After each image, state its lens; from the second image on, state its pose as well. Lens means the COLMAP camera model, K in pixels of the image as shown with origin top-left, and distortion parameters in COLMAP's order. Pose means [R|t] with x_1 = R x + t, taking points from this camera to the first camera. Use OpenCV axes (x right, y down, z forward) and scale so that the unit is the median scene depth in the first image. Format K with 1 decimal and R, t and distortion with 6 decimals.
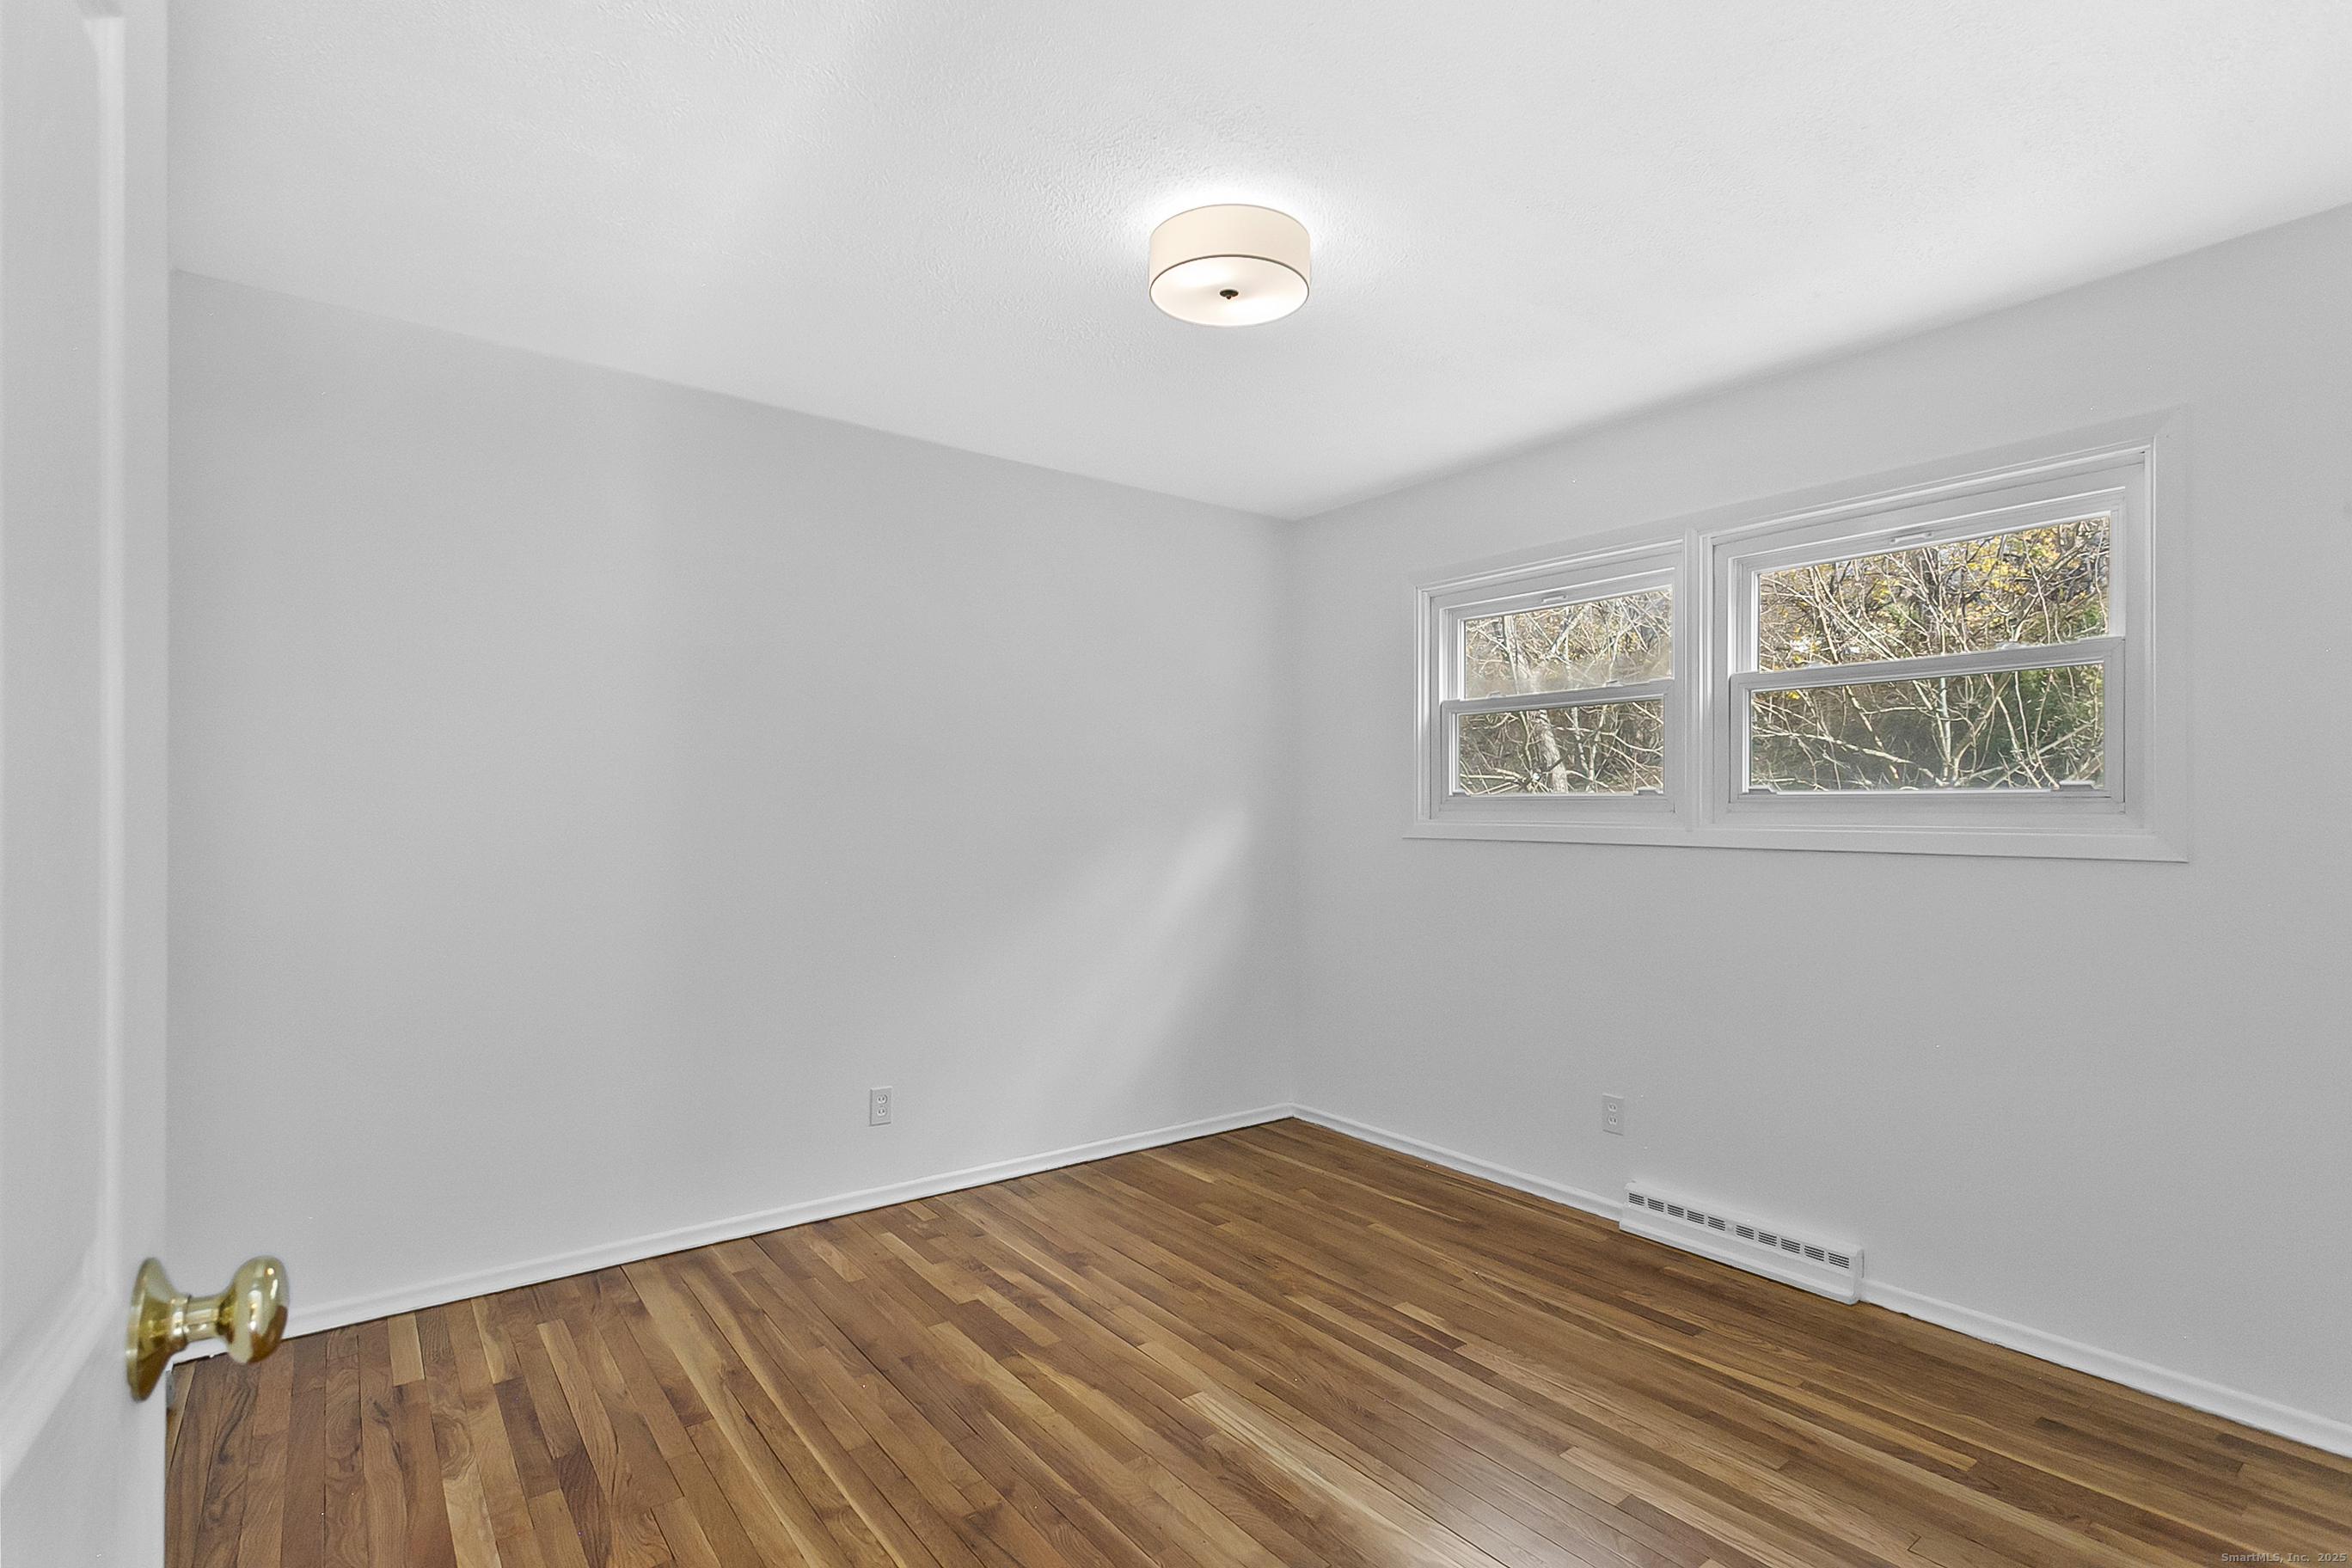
lens RADIAL K [[1133.1, 0, 1178.1], [0, 1133.1, 792.5], [0, 0, 1]] dist [-0.001669, 0.002411]
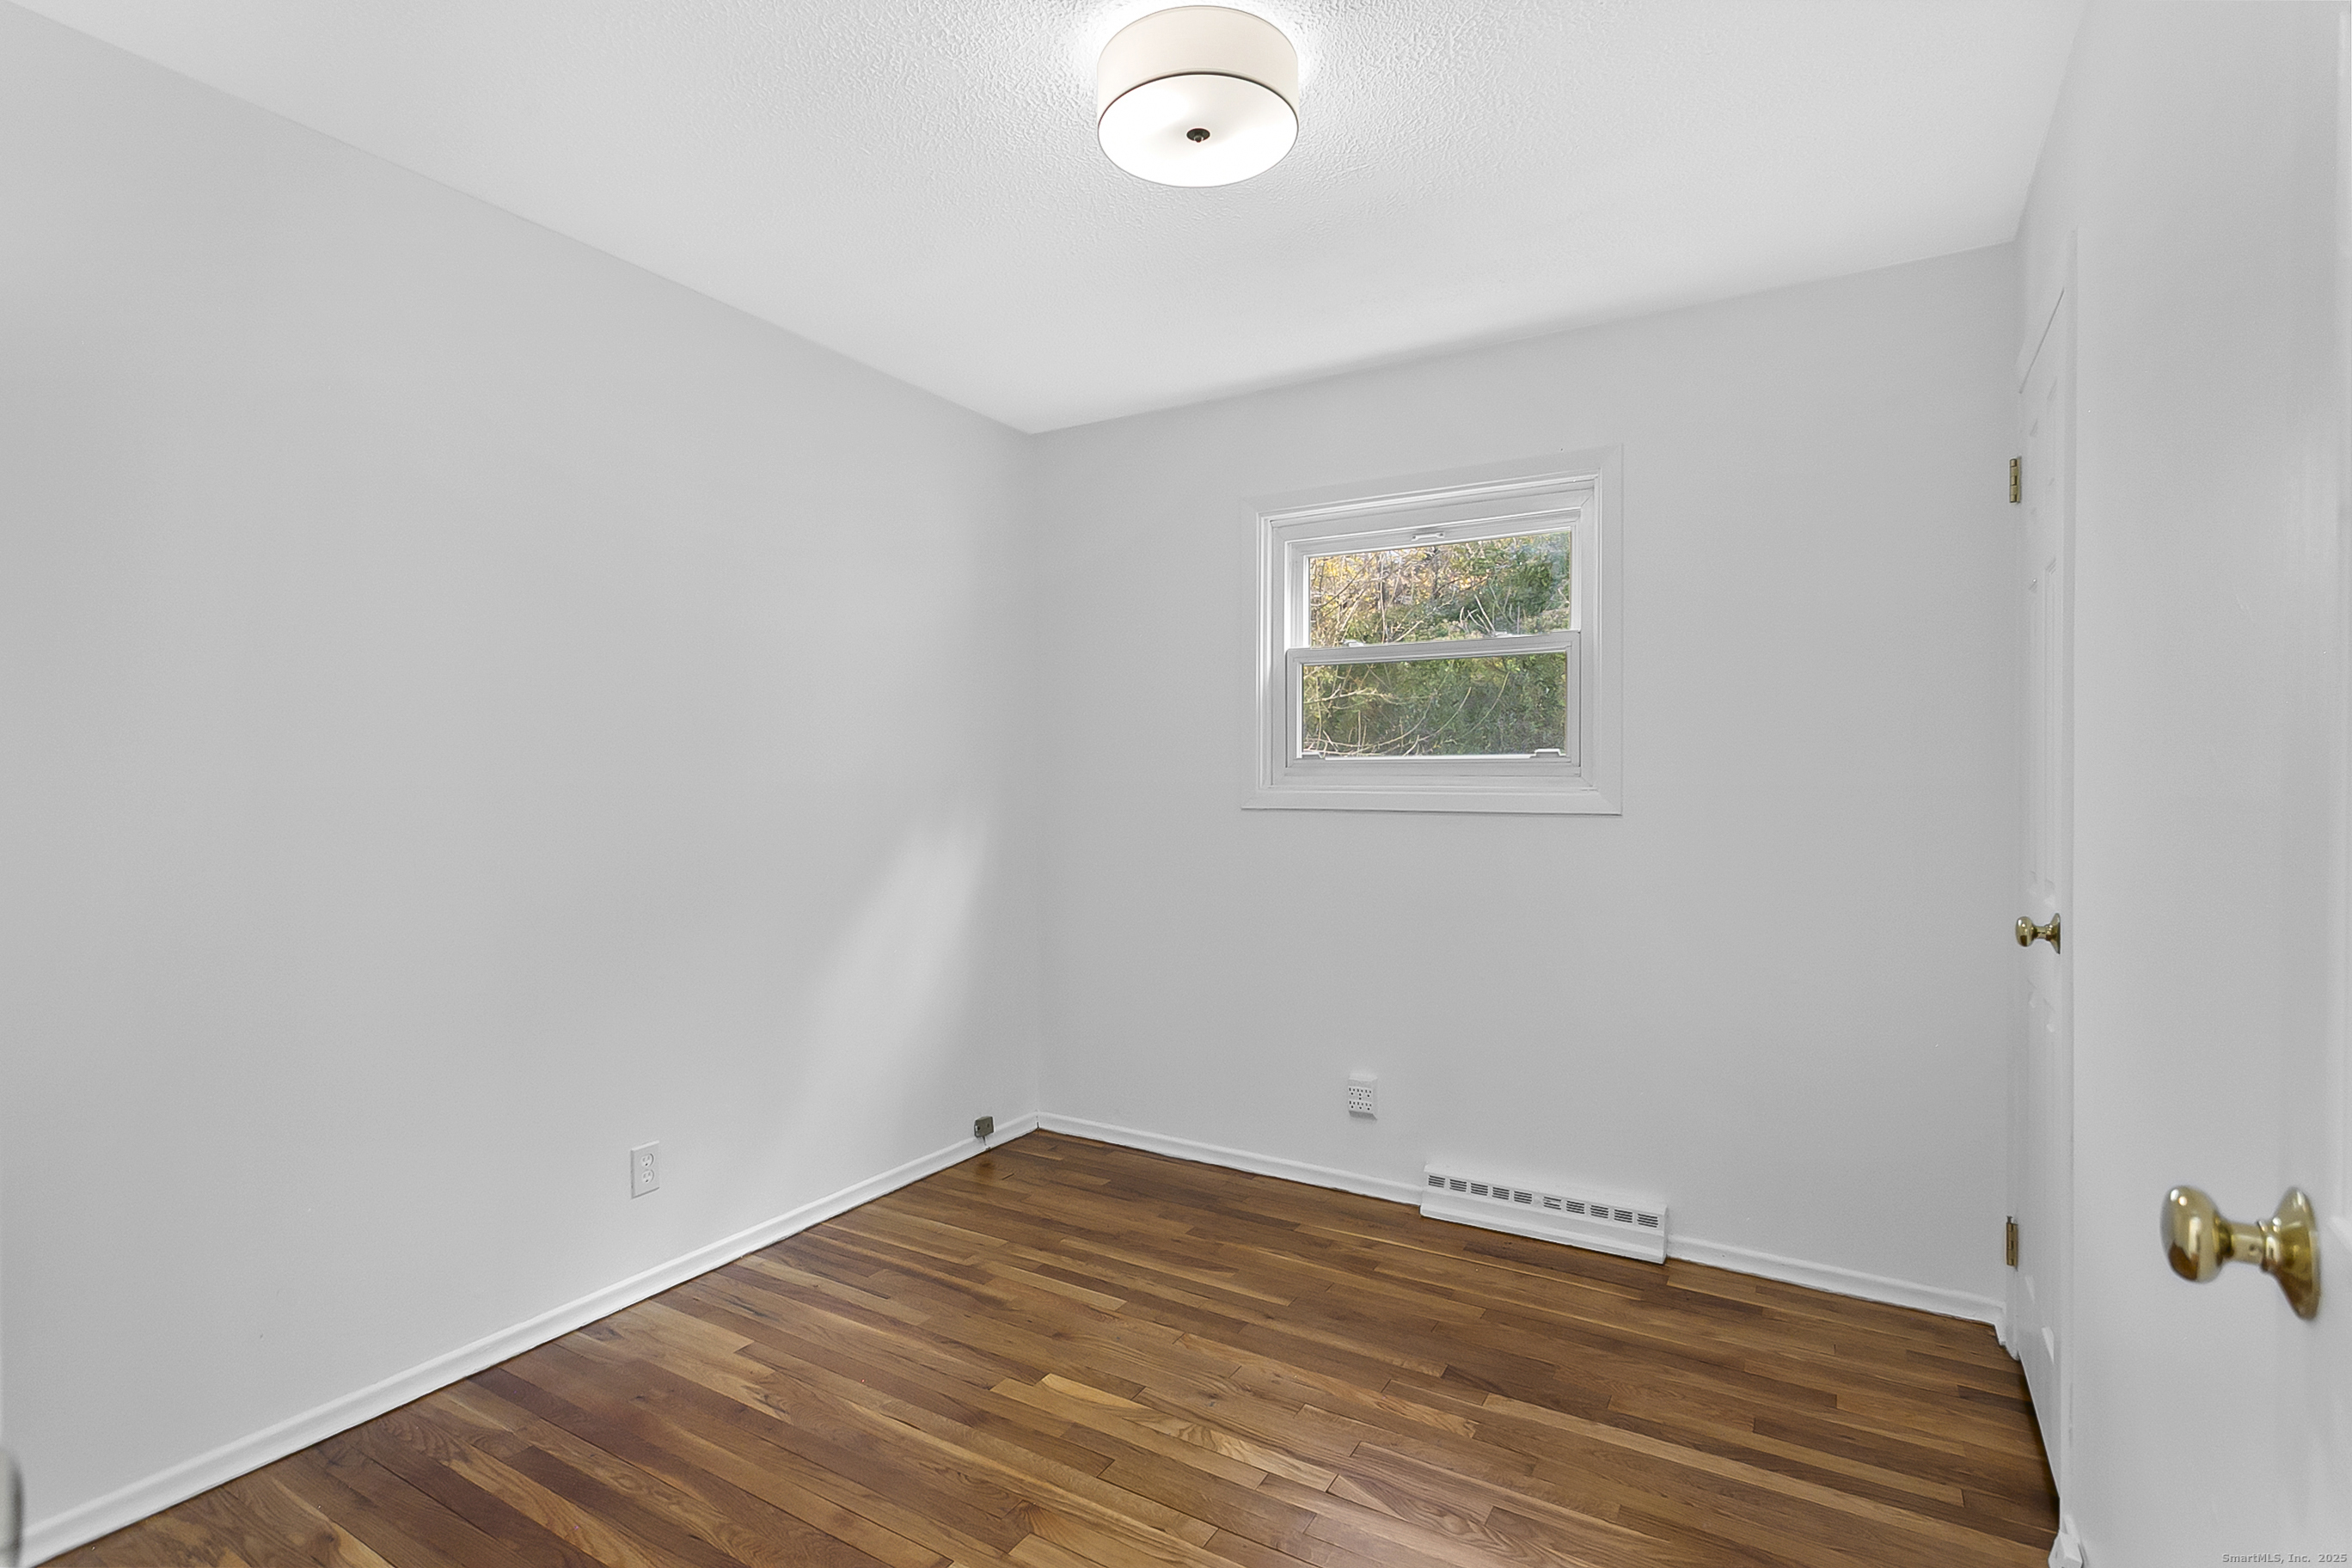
lens RADIAL K [[1133.1, 0, 1186.6], [0, 1133.1, 792.8], [0, 0, 1]] dist [-0.001669, 0.002411]
pose [[0.922250, -0.010155, 0.386461, -0.160908], [-0.001746, 0.999535, 0.030430, 0.002575], [-0.386590, -0.028739, 0.921804, 0.215832]]
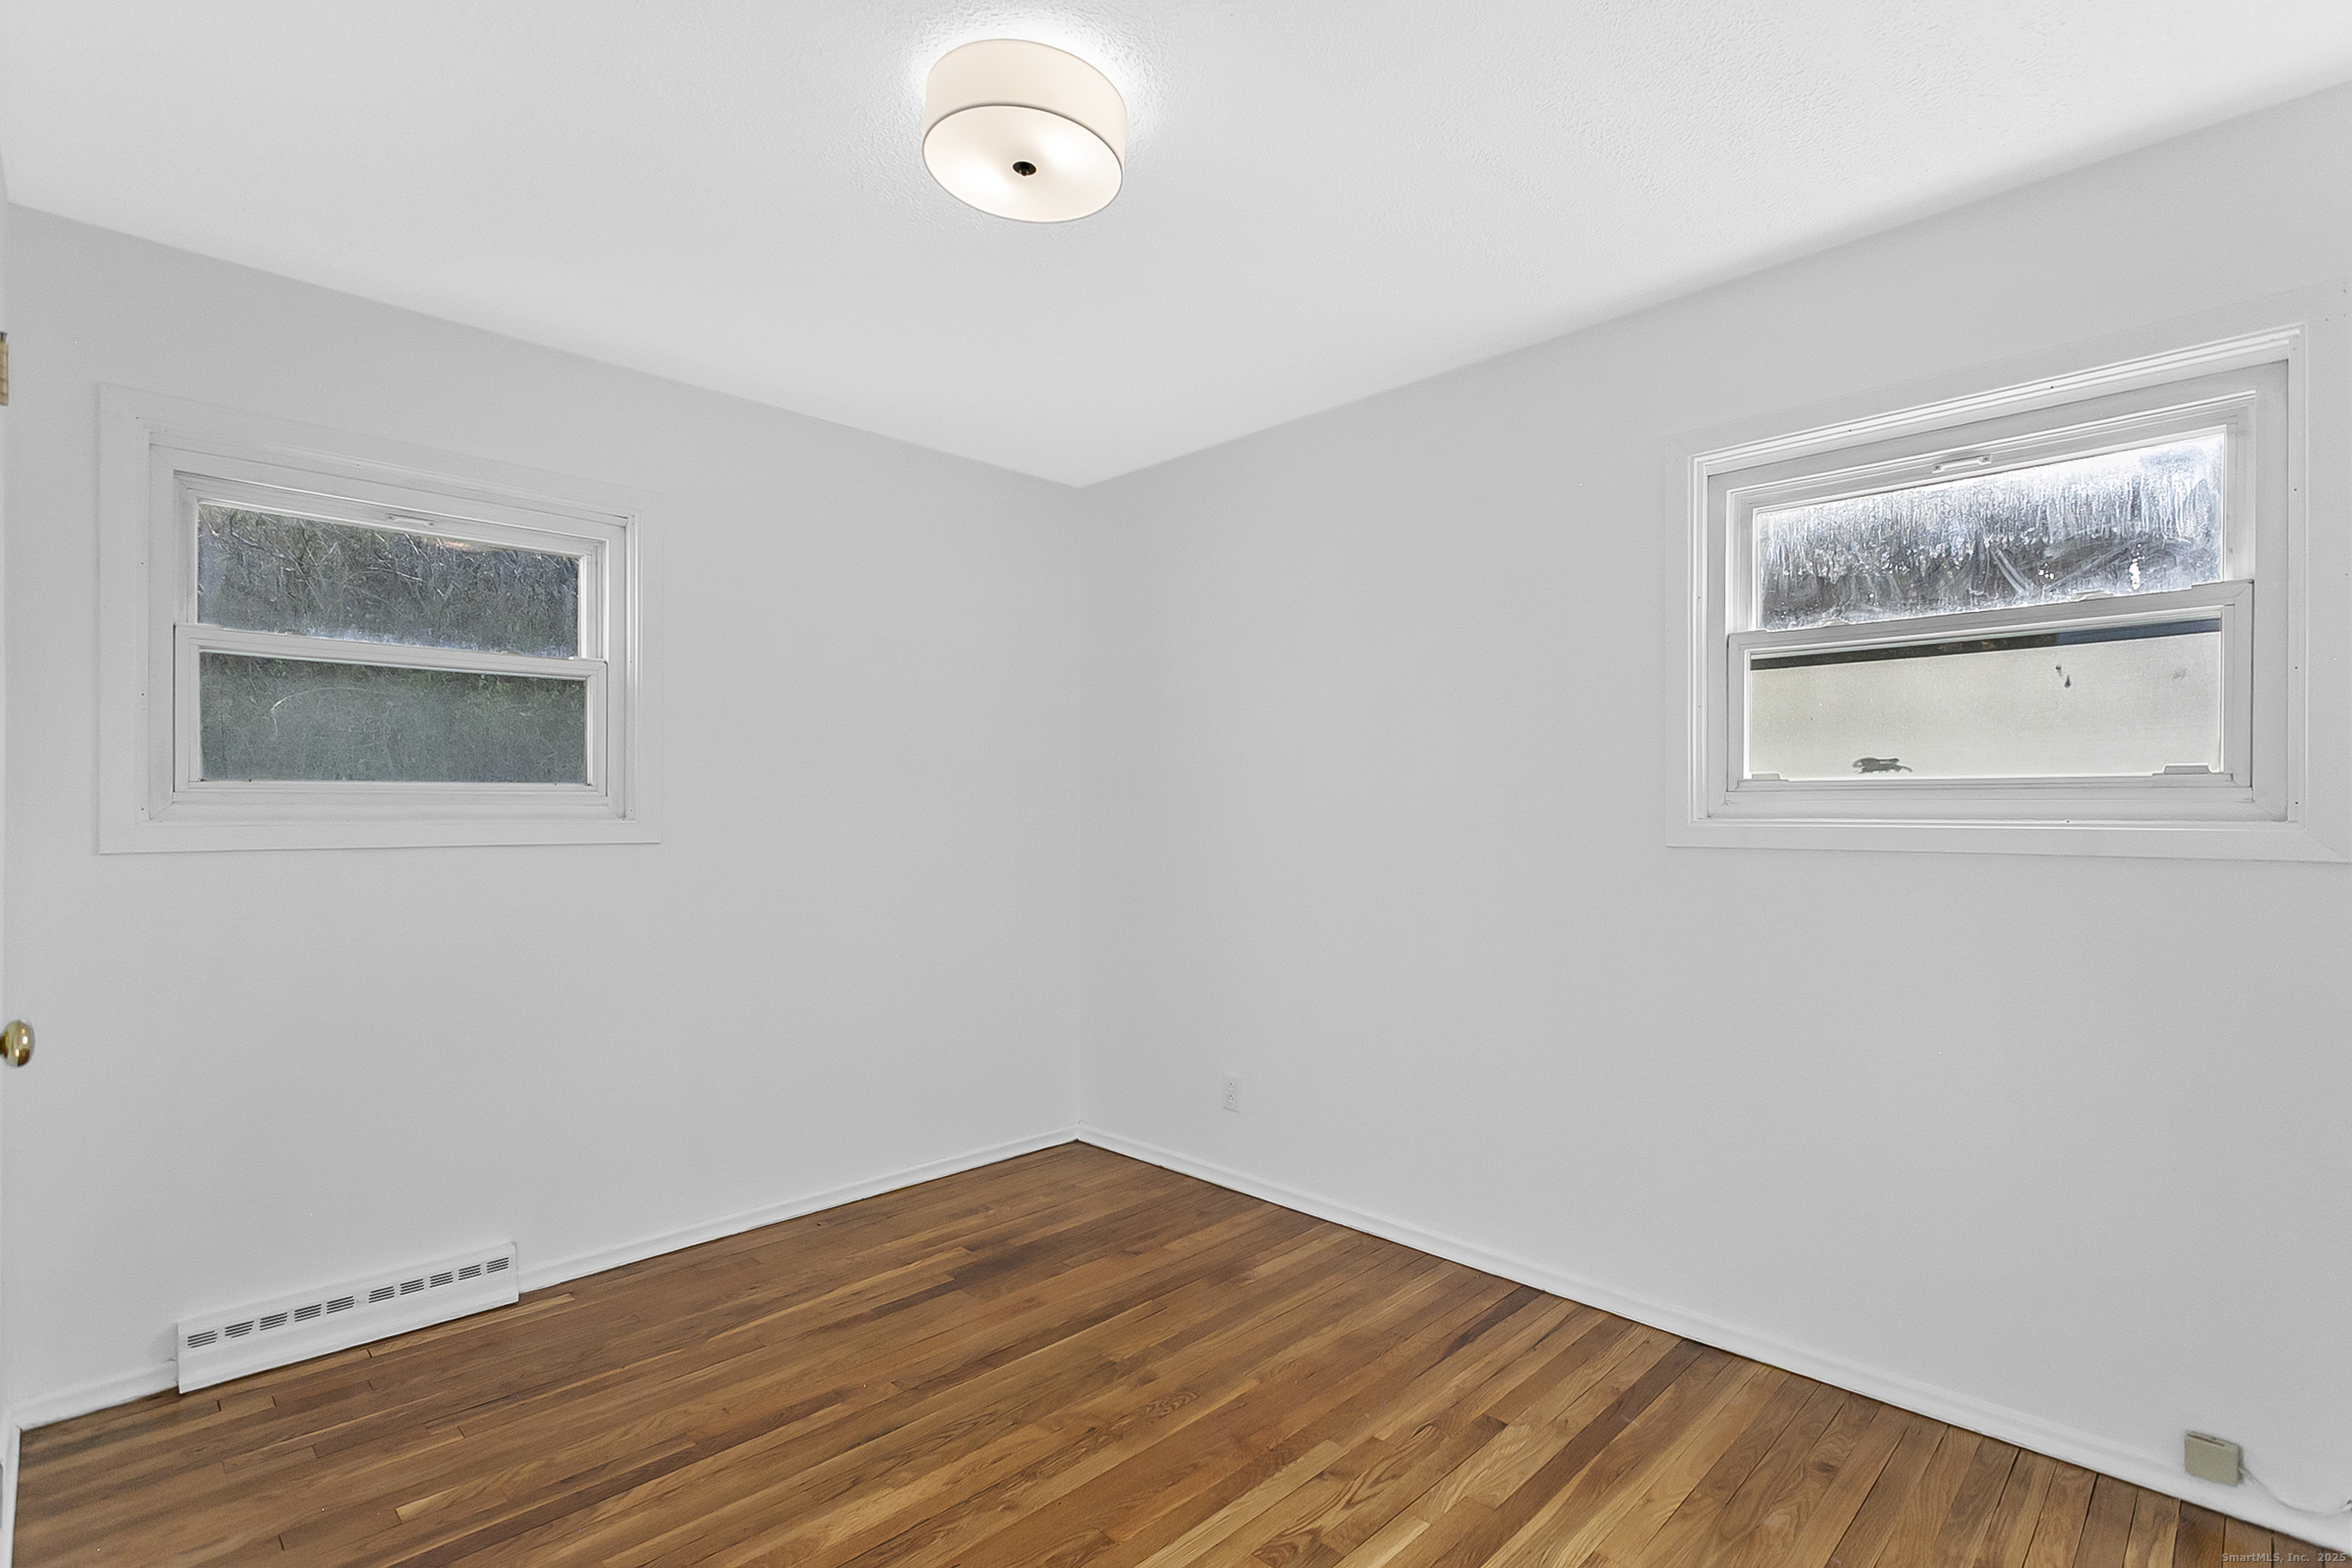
lens RADIAL K [[1133.1, 0, 1174.5], [0, 1133.1, 821.5], [0, 0, 1]] dist [-0.001669, 0.002411]
pose [[-0.153642, -0.014546, 0.988019, -0.411150], [-0.024317, 0.999644, 0.010935, 0.007193], [-0.987827, -0.022345, -0.153941, 0.523319]]
